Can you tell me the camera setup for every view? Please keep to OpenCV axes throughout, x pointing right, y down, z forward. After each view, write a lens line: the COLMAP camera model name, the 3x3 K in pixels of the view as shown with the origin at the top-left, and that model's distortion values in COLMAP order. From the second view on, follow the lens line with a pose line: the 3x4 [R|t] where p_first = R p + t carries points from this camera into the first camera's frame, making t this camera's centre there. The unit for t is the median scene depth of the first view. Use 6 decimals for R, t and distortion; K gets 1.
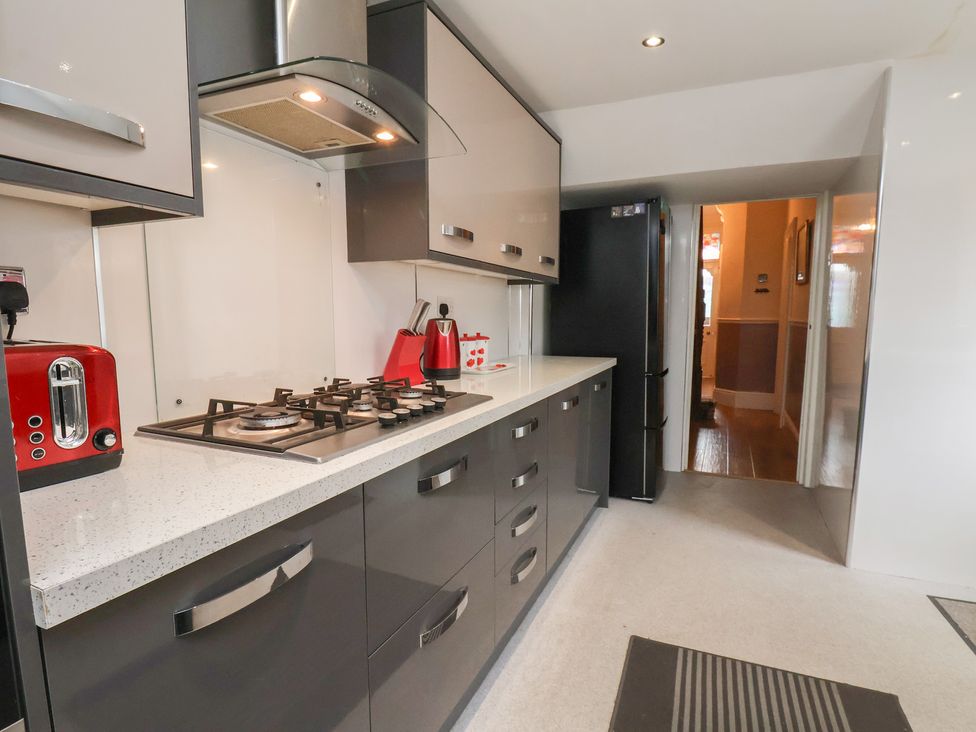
lens RADIAL K [[517.0, 0, 494.6], [0, 517.0, 375.3], [0, 0, 1]] dist [0.003051, -0.014907]
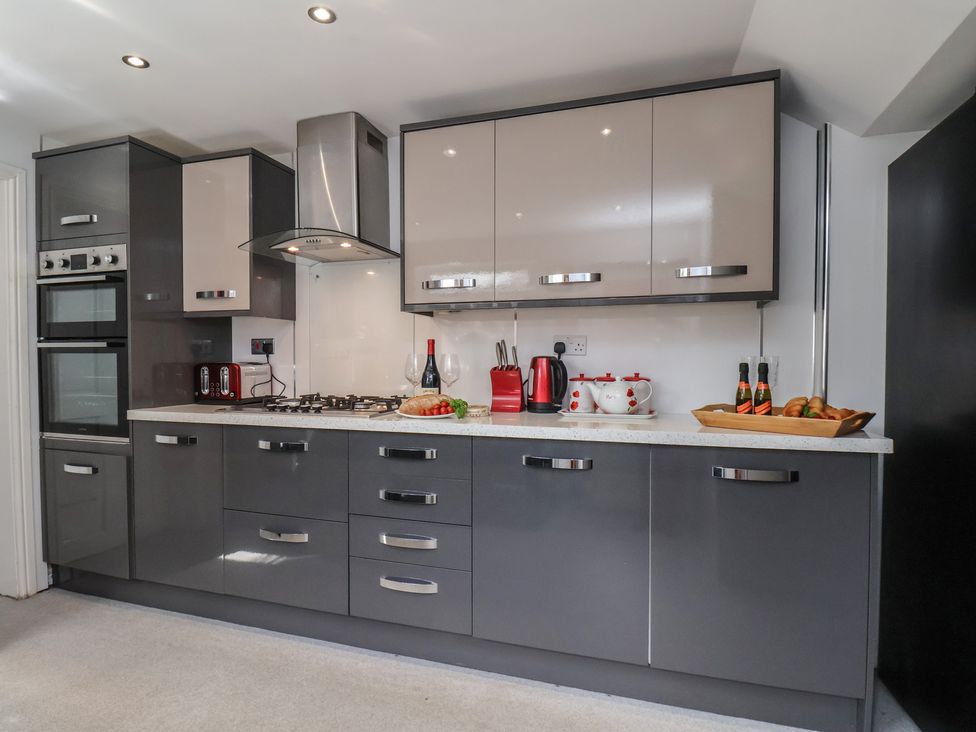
lens RADIAL K [[517.0, 0, 494.6], [0, 517.0, 375.3], [0, 0, 1]] dist [0.003051, -0.014907]
pose [[0.109268, 0.021976, -0.993769, 2.197529], [-0.117335, 0.993051, 0.009058, -0.178980], [0.987063, 0.115614, 0.111087, 1.965394]]
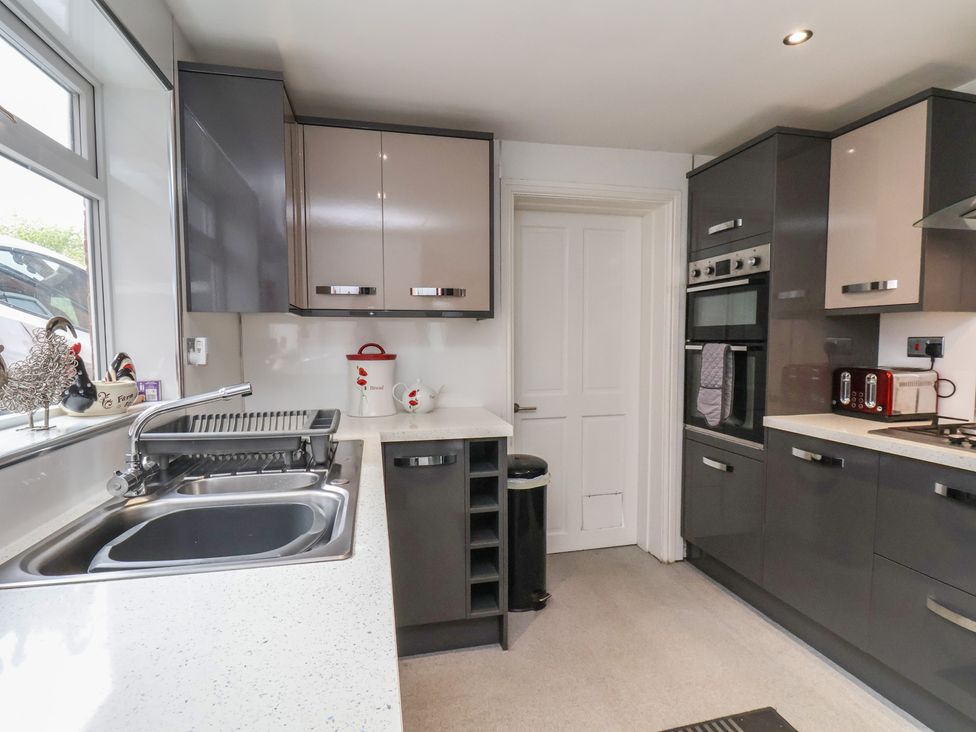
lens RADIAL K [[513.4, 0, 490.2], [0, 513.4, 377.1], [0, 0, 1]] dist [0.003242, -0.015714]
pose [[-0.803049, 0.042349, -0.594406, 1.990647], [-0.068080, 0.984421, 0.162113, -0.266445], [0.592011, 0.170652, -0.787655, 1.618721]]
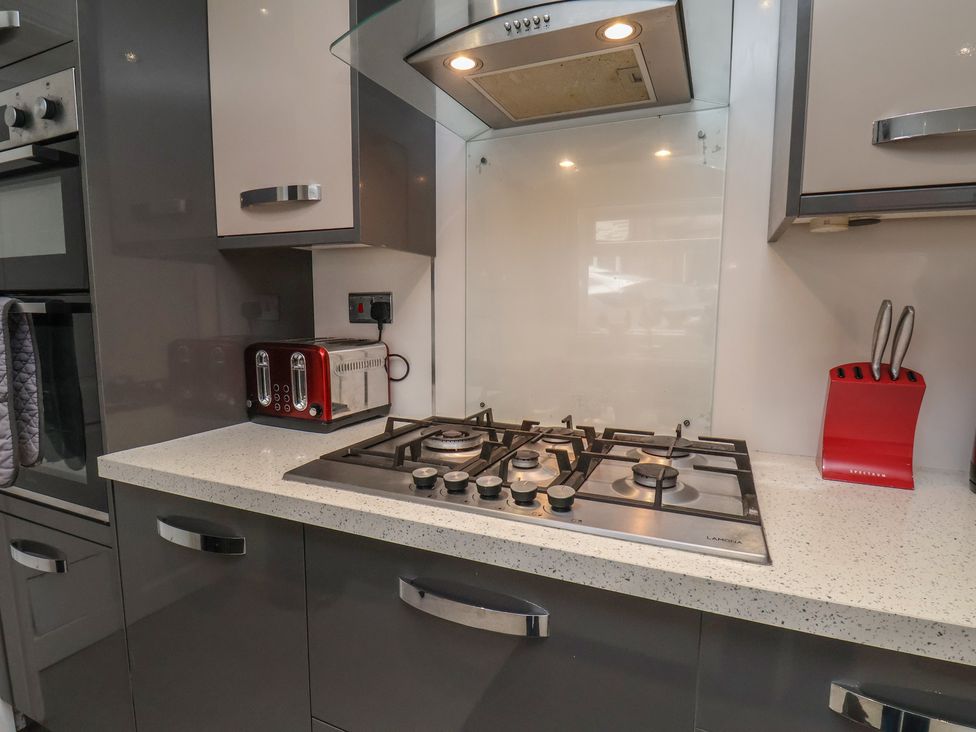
lens RADIAL K [[513.8, 0, 488.0], [0, 513.8, 366.0], [0, 0, 1]] dist [0.004847, 0.000269]
pose [[-0.018197, 0.102886, -0.994527, 0.605492], [-0.123042, 0.986900, 0.104348, -0.192732], [0.992235, 0.124268, -0.005299, 1.328860]]
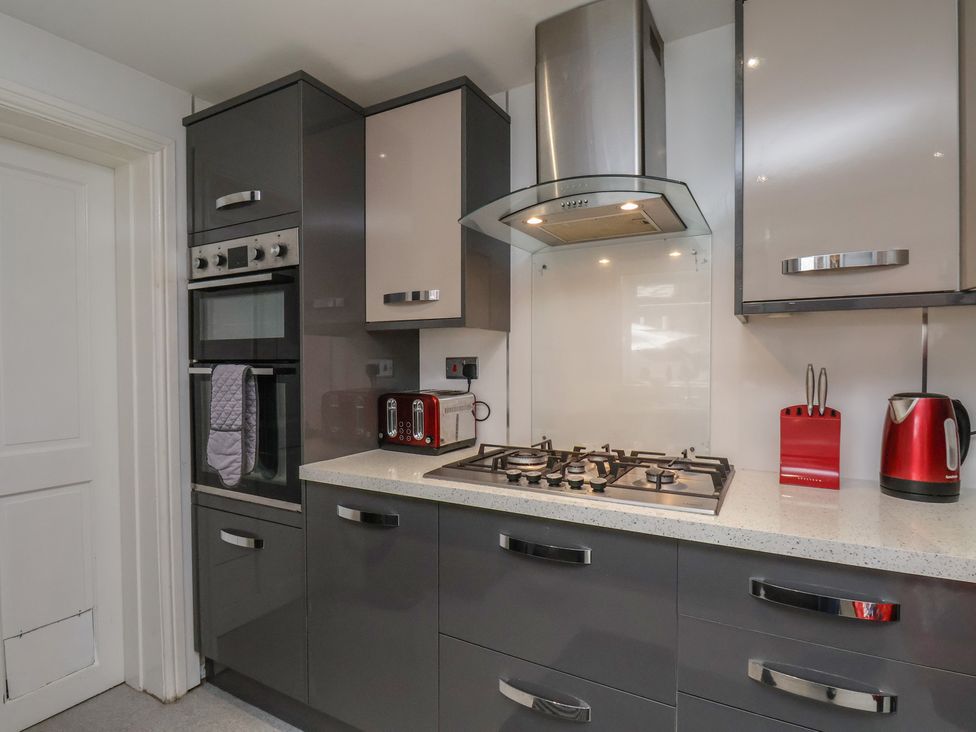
lens RADIAL K [[513.4, 0, 490.2], [0, 513.4, 377.1], [0, 0, 1]] dist [0.003242, -0.015714]
pose [[-0.106653, 0.021924, -0.994055, 1.178939], [-0.115284, 0.992741, 0.034264, -0.210788], [0.987590, 0.118253, -0.103352, 1.290564]]
